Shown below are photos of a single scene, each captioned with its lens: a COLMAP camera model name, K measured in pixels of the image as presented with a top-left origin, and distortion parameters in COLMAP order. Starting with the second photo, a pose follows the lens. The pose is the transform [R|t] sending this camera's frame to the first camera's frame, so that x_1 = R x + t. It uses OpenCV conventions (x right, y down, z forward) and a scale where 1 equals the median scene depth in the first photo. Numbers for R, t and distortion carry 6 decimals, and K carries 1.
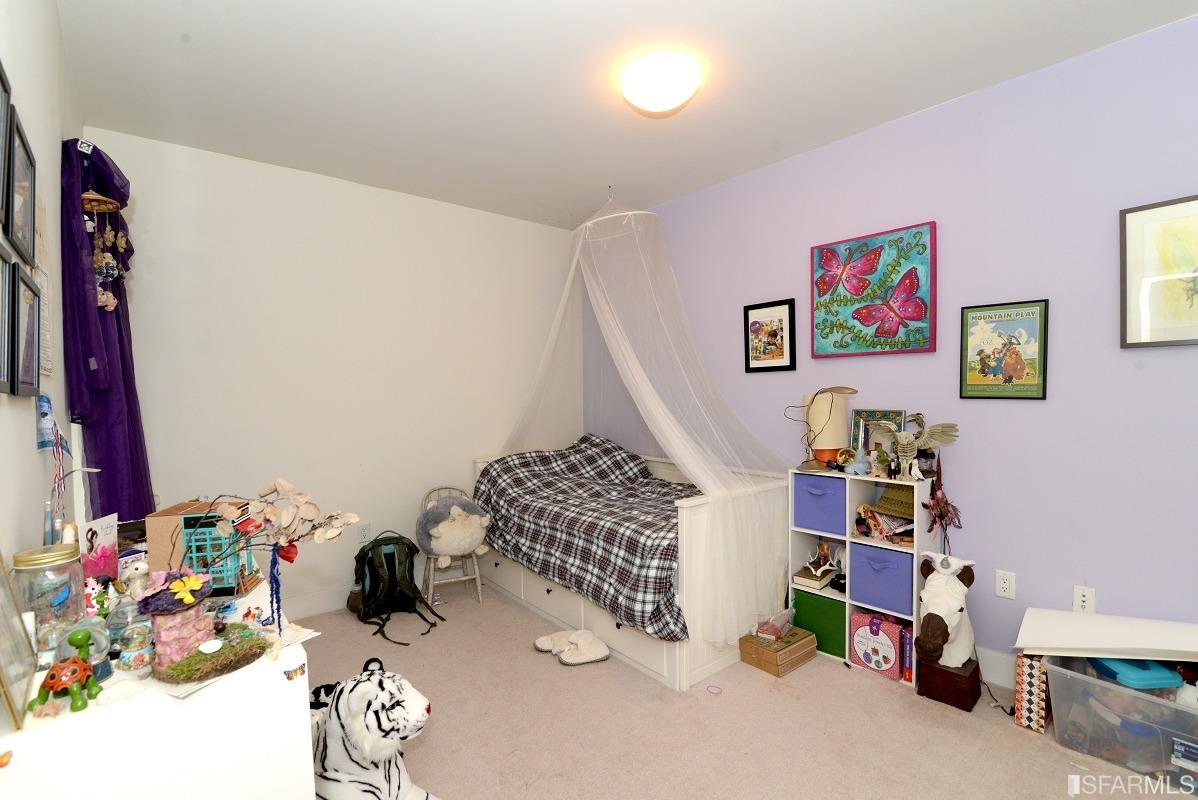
lens RADIAL K [[547.9, 0, 593.1], [0, 547.9, 406.7], [0, 0, 1]] dist [-0.002861, -0.000265]
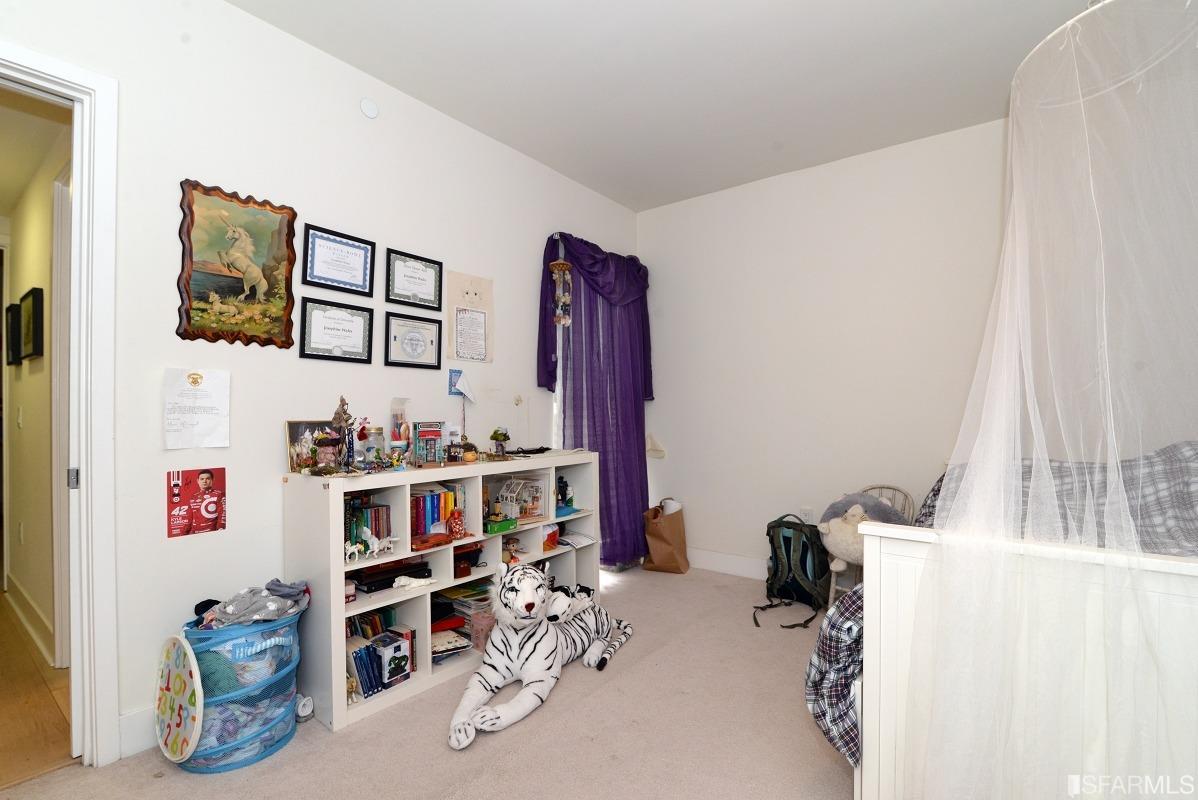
lens RADIAL K [[547.9, 0, 593.1], [0, 547.9, 406.7], [0, 0, 1]] dist [-0.002861, -0.000265]
pose [[0.211039, 0.008527, -0.977441, 0.528778], [-0.018905, 0.999811, 0.004640, 0.036845], [0.977295, 0.017499, 0.211160, 0.461291]]
